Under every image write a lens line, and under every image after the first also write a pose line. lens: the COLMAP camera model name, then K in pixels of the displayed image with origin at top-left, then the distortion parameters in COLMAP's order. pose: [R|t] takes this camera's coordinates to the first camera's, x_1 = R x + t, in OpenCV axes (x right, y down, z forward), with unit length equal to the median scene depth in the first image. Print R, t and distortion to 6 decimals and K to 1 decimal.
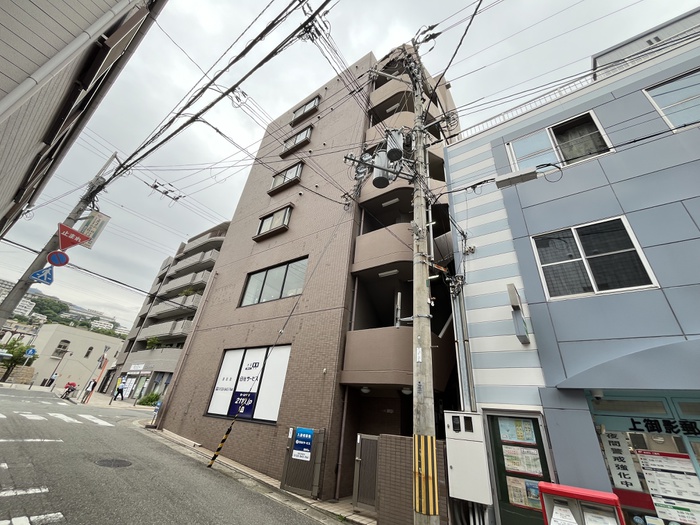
lens RADIAL K [[284.3, 0, 351.1], [0, 284.3, 258.4], [0, 0, 1]] dist [-0.000013, 0.000013]
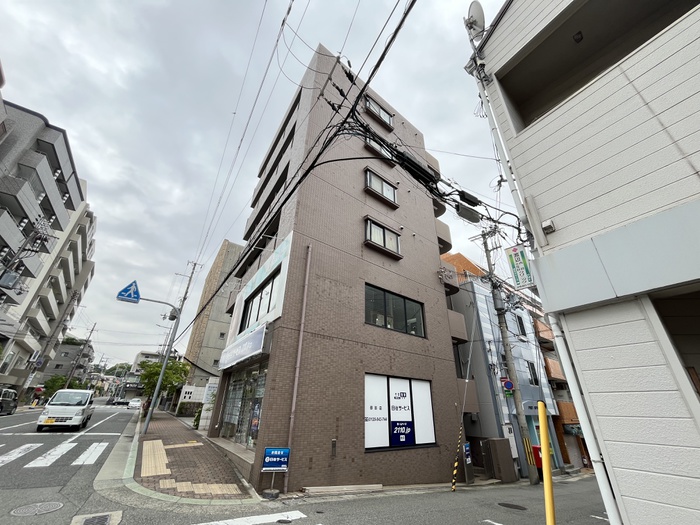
lens RADIAL K [[284.3, 0, 352.2], [0, 284.3, 264.6], [0, 0, 1]] dist [-0.000013, 0.000013]
pose [[0.259454, 0.365406, 0.893959, -1.519844], [-0.476381, 0.853629, -0.210661, 0.270282], [-0.840086, -0.371208, 0.395550, 0.912889]]
